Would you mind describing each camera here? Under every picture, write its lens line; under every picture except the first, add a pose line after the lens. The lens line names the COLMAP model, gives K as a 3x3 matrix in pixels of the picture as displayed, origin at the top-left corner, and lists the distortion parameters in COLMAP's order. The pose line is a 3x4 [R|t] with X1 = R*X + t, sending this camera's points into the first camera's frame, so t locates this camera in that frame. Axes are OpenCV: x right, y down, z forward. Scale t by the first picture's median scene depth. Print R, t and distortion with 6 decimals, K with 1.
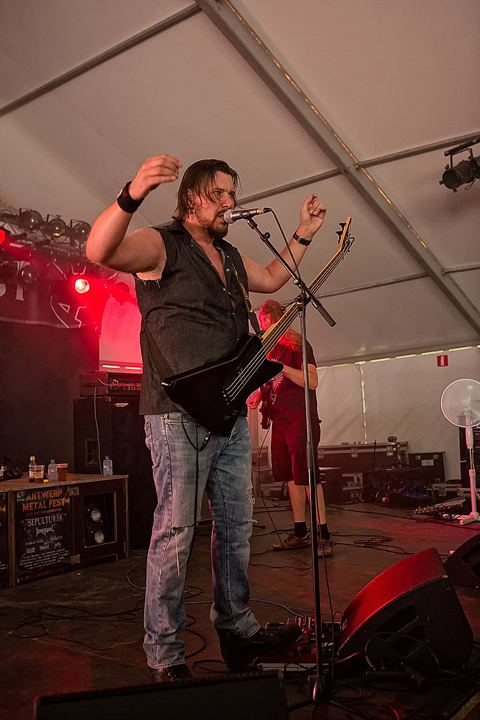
lens RADIAL K [[654.0, 0, 242.0], [0, 654.0, 362.9], [0, 0, 1]] dist [-0.039721, 0.047169]
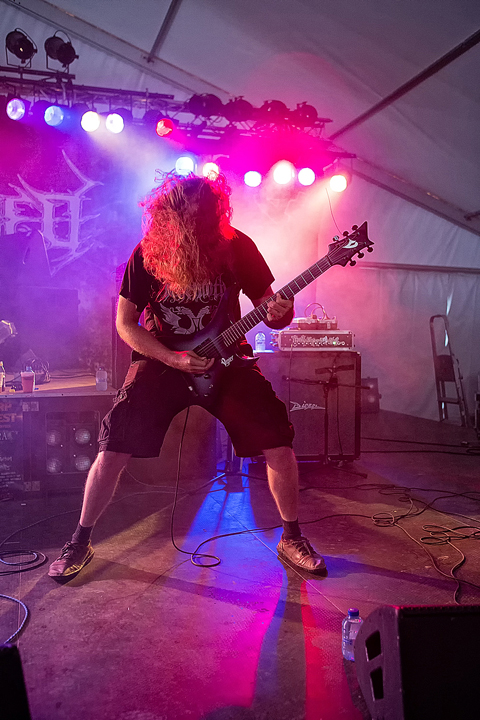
lens RADIAL K [[601.1, 0, 242.9], [0, 601.1, 358.5], [0, 0, 1]] dist [-0.026299, 0.029358]
pose [[0.836448, 0.065643, -0.544100, 0.390688], [0.012361, 0.990289, 0.138476, 0.036896], [0.547906, -0.122553, 0.827514, 0.547650]]
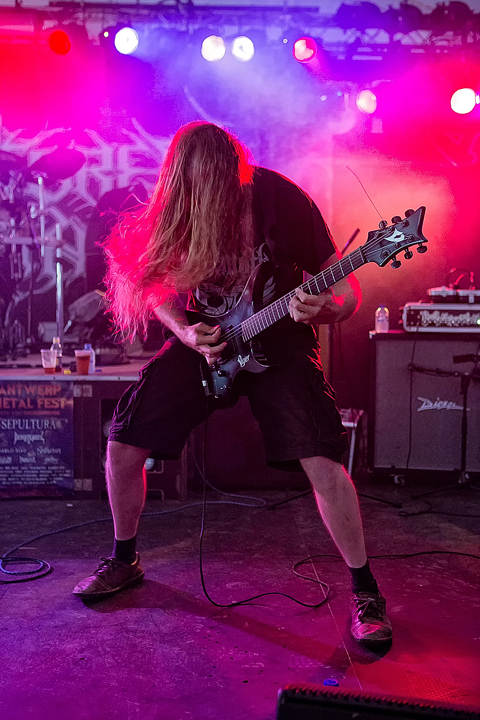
lens RADIAL K [[742.5, 0, 239.8], [0, 742.5, 355.5], [0, 0, 1]] dist [-0.000953, 0.000000]
pose [[0.665100, 0.097491, -0.740363, 0.460872], [0.027396, 0.987588, 0.154656, 0.042200], [0.746251, -0.123145, 0.654175, 0.632181]]
